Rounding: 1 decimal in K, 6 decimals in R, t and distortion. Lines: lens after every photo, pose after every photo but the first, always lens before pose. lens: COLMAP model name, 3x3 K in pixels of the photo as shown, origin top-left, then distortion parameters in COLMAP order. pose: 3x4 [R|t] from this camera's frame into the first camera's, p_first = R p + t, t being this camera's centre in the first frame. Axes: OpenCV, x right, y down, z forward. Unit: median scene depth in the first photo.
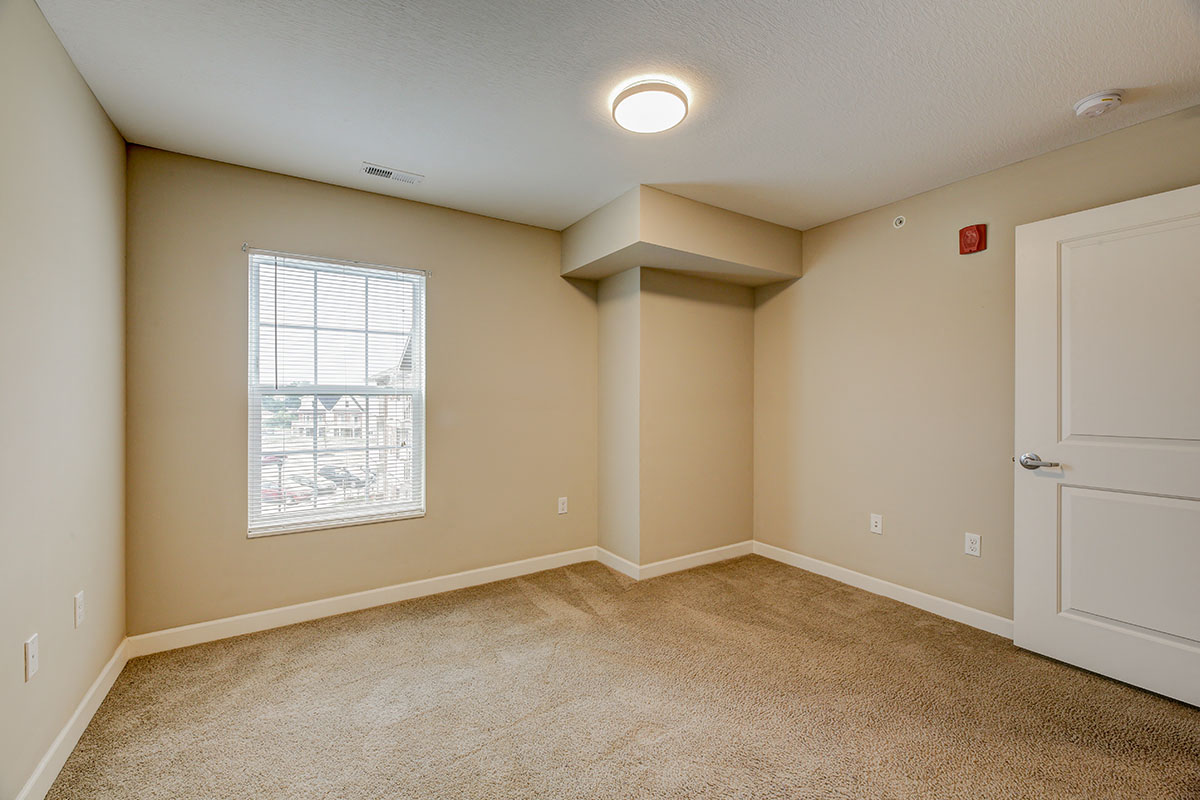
lens RADIAL K [[487.4, 0, 596.3], [0, 487.4, 394.8], [0, 0, 1]] dist [-0.000750, -0.000324]
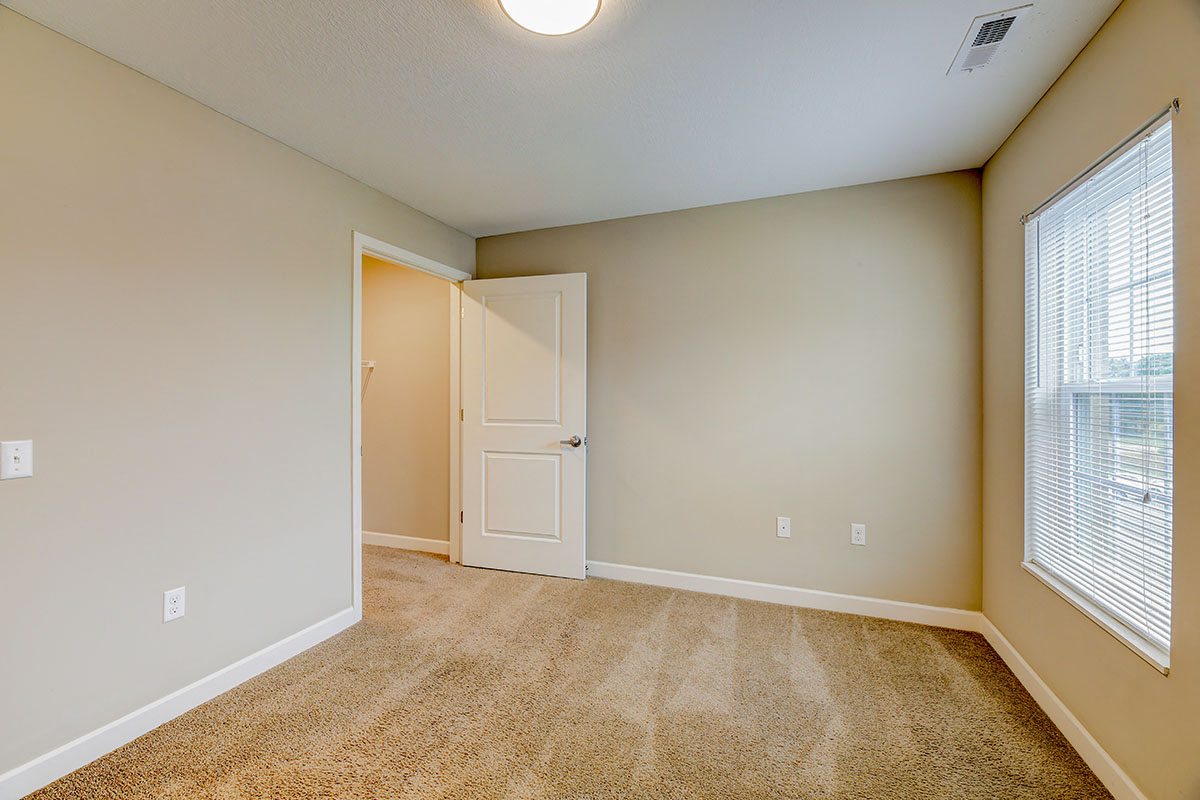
lens RADIAL K [[487.4, 0, 596.3], [0, 487.4, 394.8], [0, 0, 1]] dist [-0.000750, -0.000324]
pose [[-0.804378, -0.004589, -0.594100, 0.311819], [-0.000565, 0.999976, -0.006960, 0.005051], [0.594118, -0.005262, -0.804361, 1.058401]]
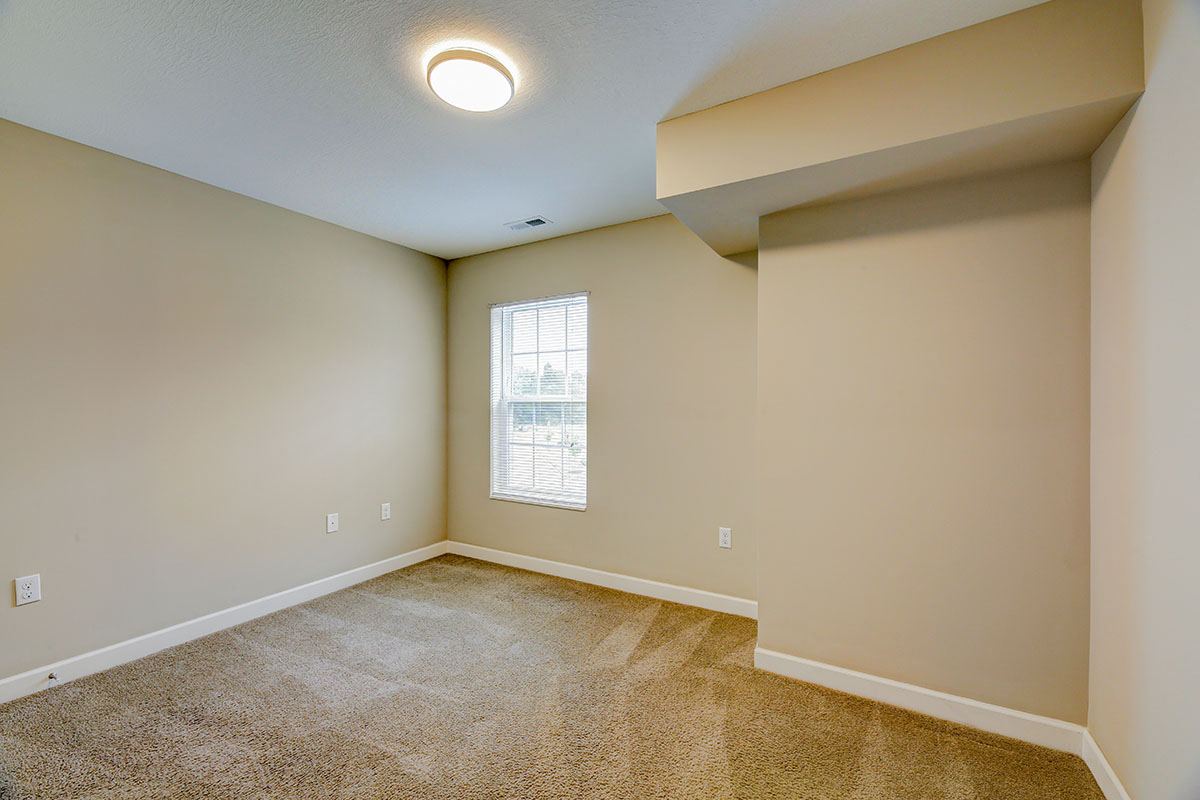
lens RADIAL K [[487.9, 0, 602.9], [0, 487.9, 402.1], [0, 0, 1]] dist [0.000863, -0.000172]
pose [[0.457905, -0.002425, -0.888998, 0.668092], [0.006559, 0.999978, 0.000651, -0.001430], [0.888977, -0.006129, 0.457911, 0.532571]]
